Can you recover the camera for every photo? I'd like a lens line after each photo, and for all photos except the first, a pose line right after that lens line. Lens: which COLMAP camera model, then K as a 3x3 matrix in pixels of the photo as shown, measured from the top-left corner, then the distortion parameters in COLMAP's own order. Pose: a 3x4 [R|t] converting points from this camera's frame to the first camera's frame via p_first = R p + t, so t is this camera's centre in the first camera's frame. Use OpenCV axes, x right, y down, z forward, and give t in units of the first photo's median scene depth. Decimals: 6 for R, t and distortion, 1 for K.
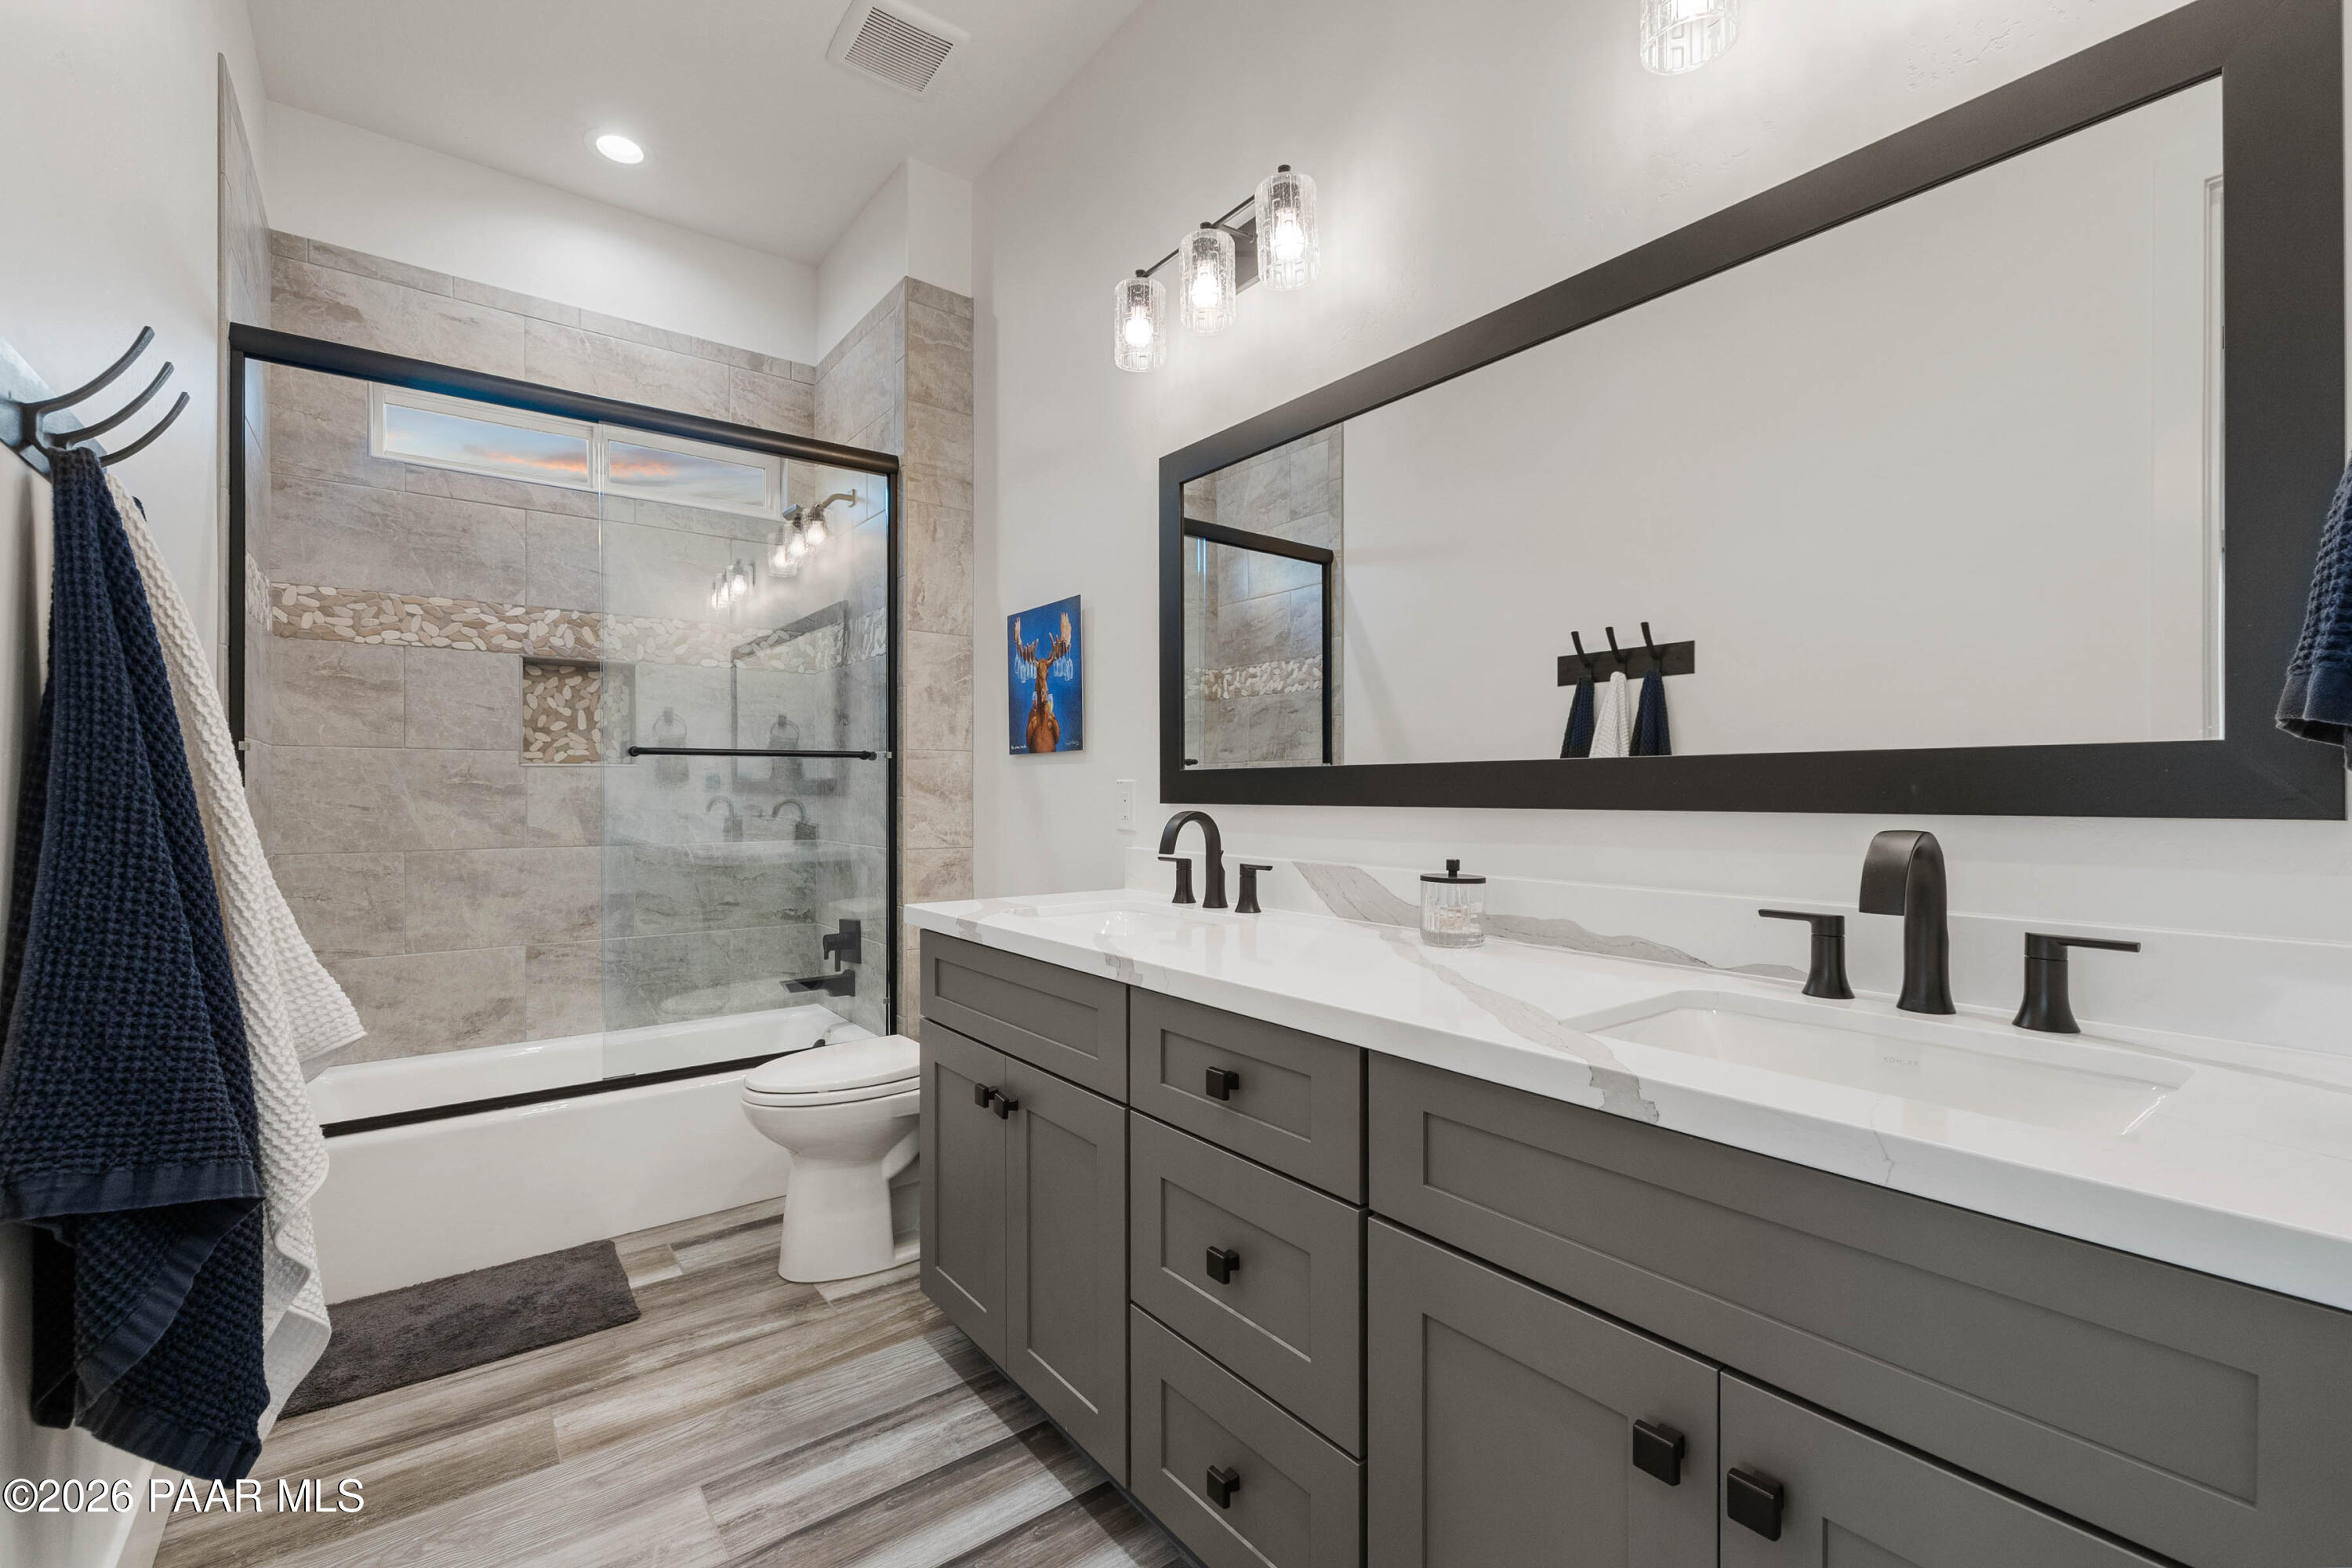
lens RADIAL K [[1007.6, 0, 1183.3], [0, 1007.6, 779.0], [0, 0, 1]] dist [-0.000137, 0.000226]
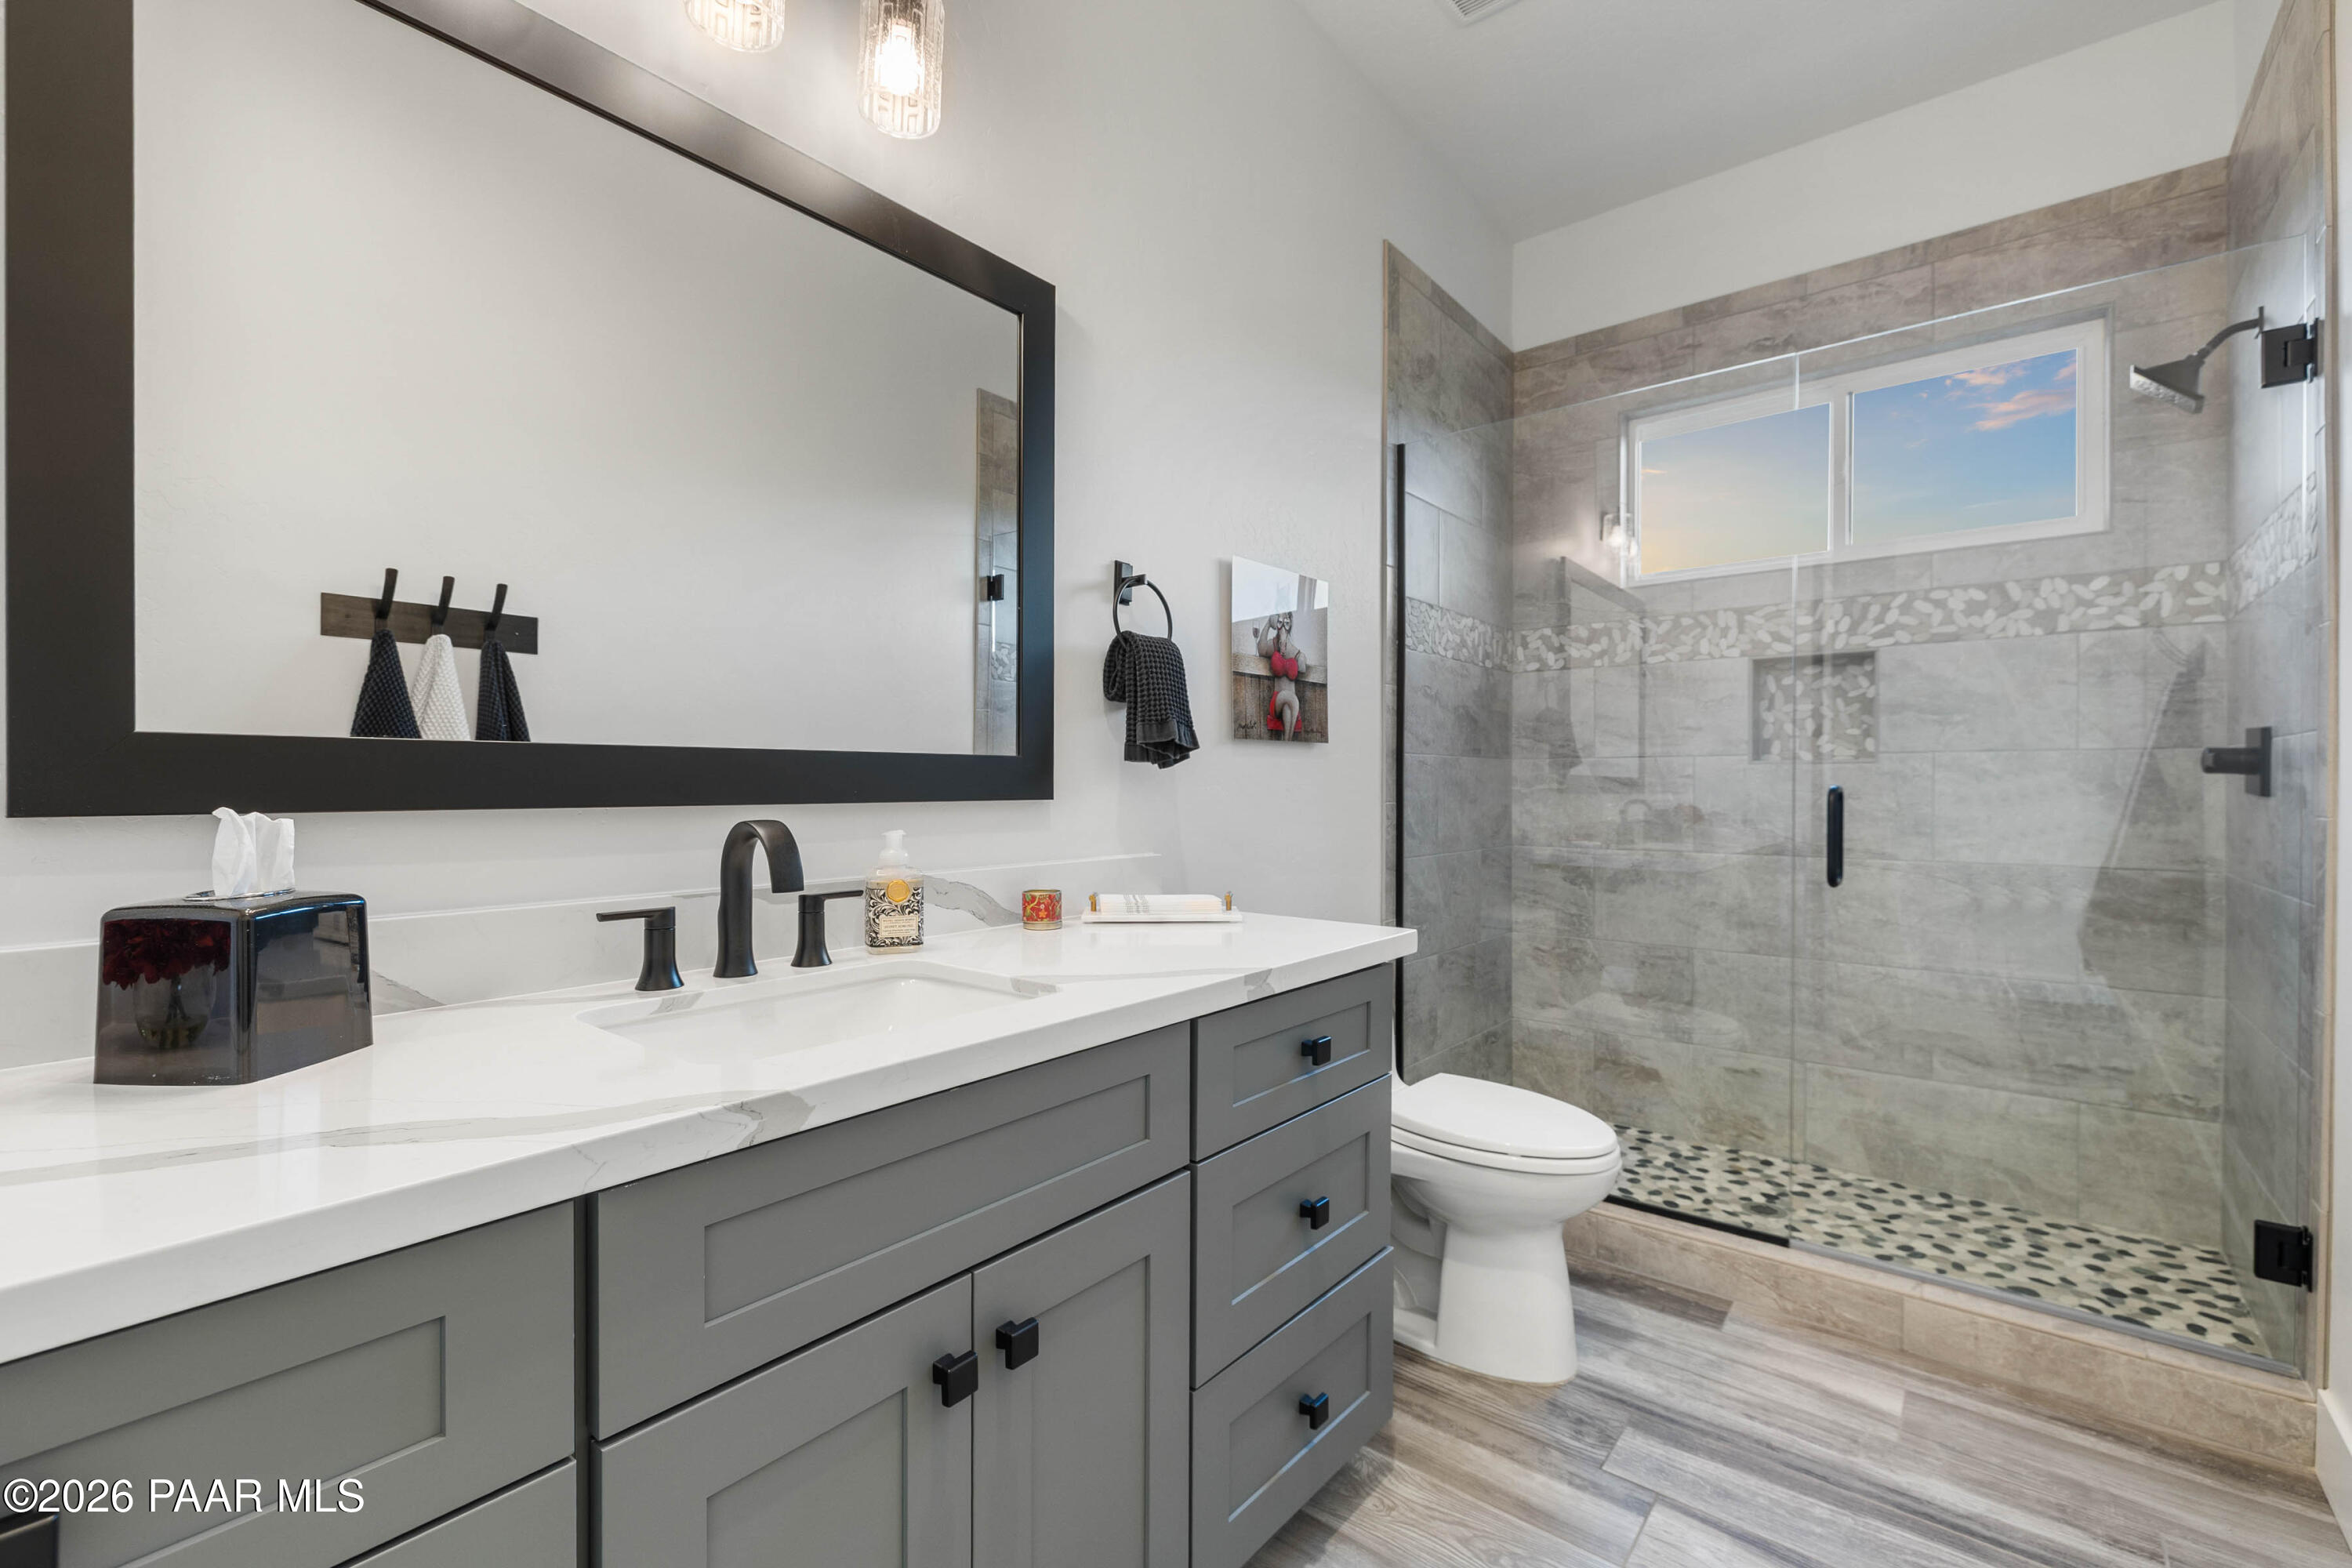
lens RADIAL K [[1007.6, 0, 1183.3], [0, 1007.6, 779.0], [0, 0, 1]] dist [-0.000137, 0.000226]
pose [[-0.205992, 0.014096, 0.978452, -0.495131], [-0.013920, 0.999753, -0.017333, 0.011082], [-0.978455, -0.017191, -0.205745, 0.671217]]
